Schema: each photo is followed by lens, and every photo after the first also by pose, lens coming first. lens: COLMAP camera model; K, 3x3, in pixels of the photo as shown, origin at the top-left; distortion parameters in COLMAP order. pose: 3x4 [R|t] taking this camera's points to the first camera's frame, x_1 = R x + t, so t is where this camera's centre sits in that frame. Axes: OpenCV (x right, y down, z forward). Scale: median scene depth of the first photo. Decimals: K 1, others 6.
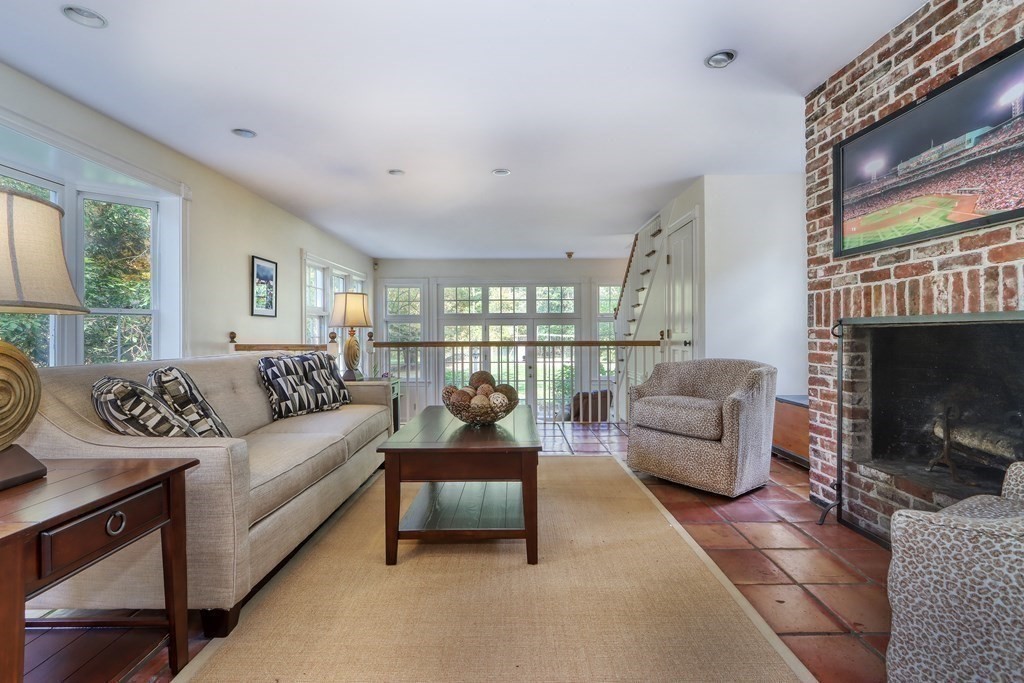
lens RADIAL K [[477.0, 0, 512.0], [0, 477.0, 341.5], [0, 0, 1]] dist [-0.001932, -0.000250]
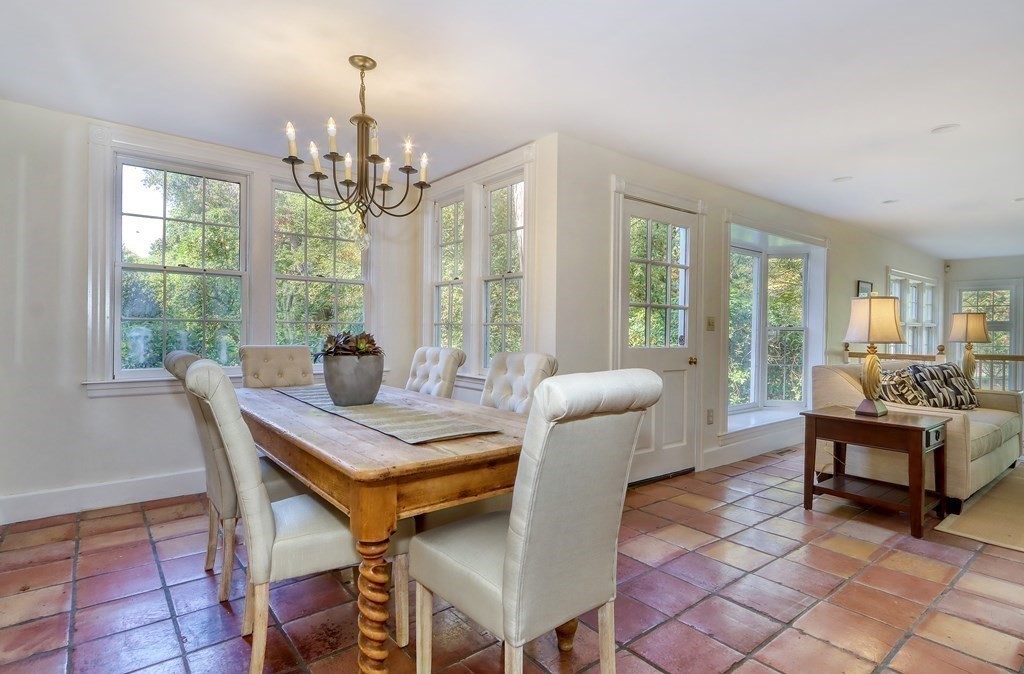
lens RADIAL K [[530.2, 0, 512.0], [0, 530.2, 337.0], [0, 0, 1]] dist [-0.012884, -0.000511]
pose [[0.624499, 0.022246, -0.780709, -0.049828], [-0.029552, 0.999552, 0.004843, -0.021586], [0.780466, 0.020047, 0.624876, -0.852113]]
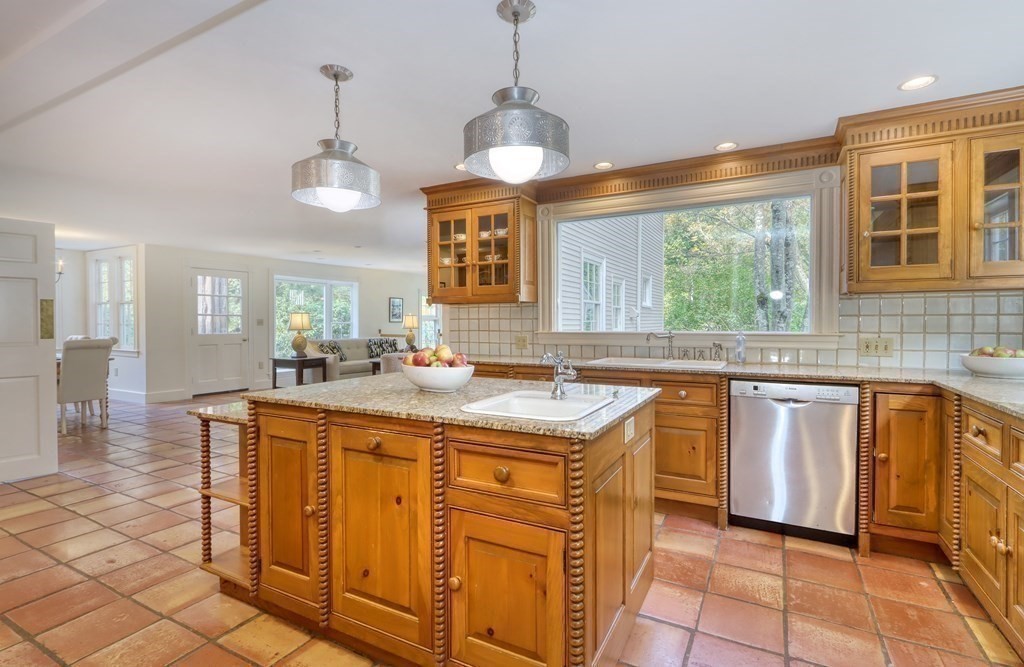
lens RADIAL K [[485.6, 0, 512.0], [0, 485.6, 333.5], [0, 0, 1]] dist [0.000742, 0.000208]
pose [[0.880453, 0.010605, -0.474015, 1.763734], [-0.008299, 0.999941, 0.006957, -0.030523], [0.474061, -0.002191, 0.880489, -1.321690]]
